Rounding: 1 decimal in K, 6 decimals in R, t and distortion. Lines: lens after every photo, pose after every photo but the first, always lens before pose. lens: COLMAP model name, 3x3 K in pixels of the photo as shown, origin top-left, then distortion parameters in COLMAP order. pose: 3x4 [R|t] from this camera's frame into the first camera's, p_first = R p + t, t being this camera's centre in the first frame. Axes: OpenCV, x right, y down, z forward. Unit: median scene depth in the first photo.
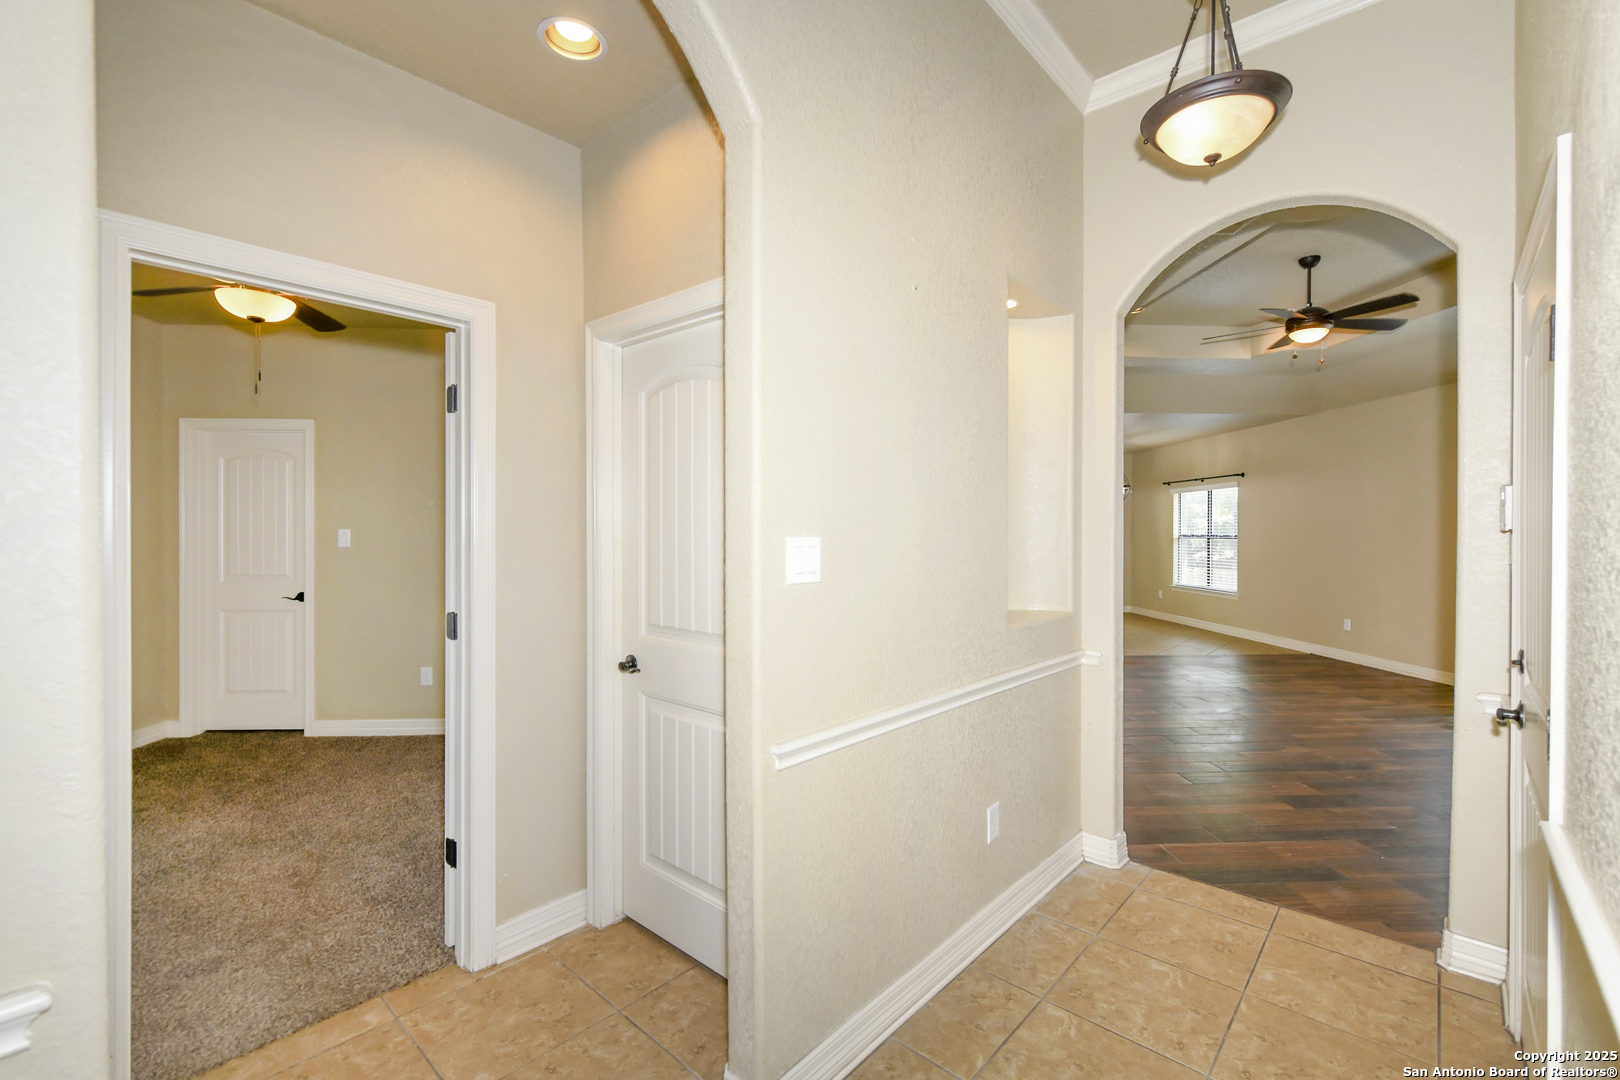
lens RADIAL K [[697.6, 0, 810.0], [0, 697.6, 540.0], [0, 0, 1]] dist [-0.000499, -0.000127]
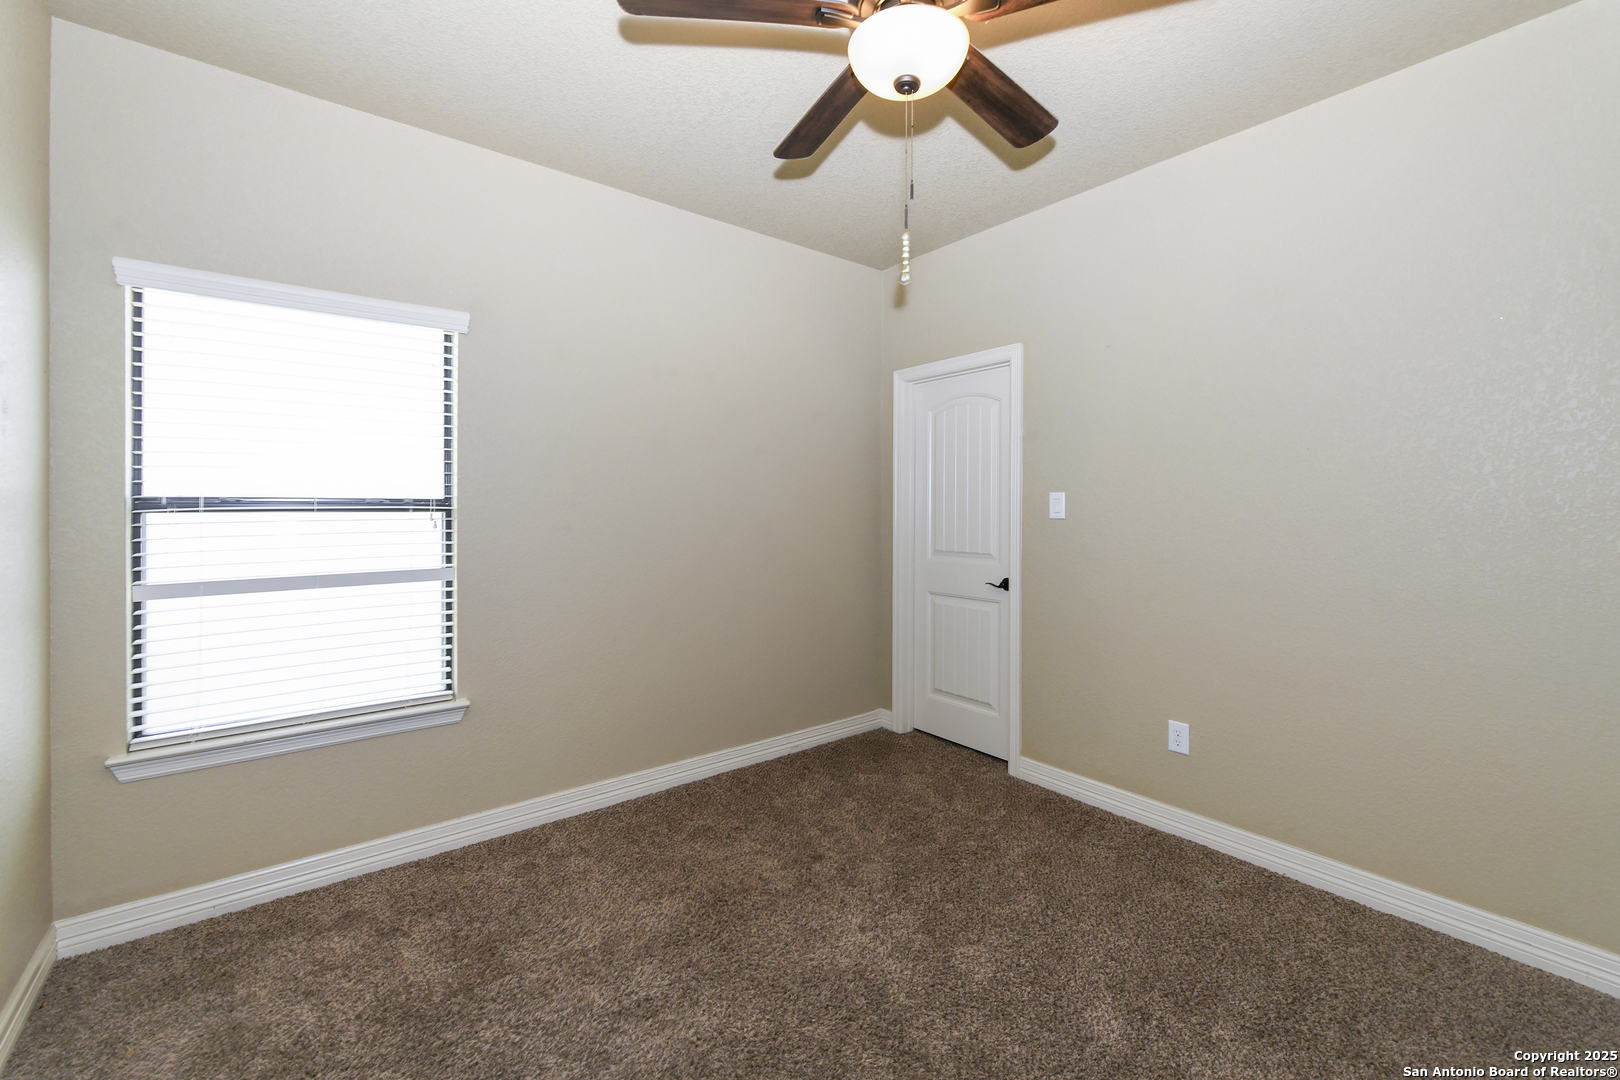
lens RADIAL K [[667.3, 0, 806.8], [0, 667.3, 509.8], [0, 0, 1]] dist [0.000078, -0.000014]
pose [[0.577755, -0.001285, -0.816209, -0.271442], [-0.008880, 0.999930, -0.007860, 0.009201], [0.816162, 0.011789, 0.577703, 0.415563]]
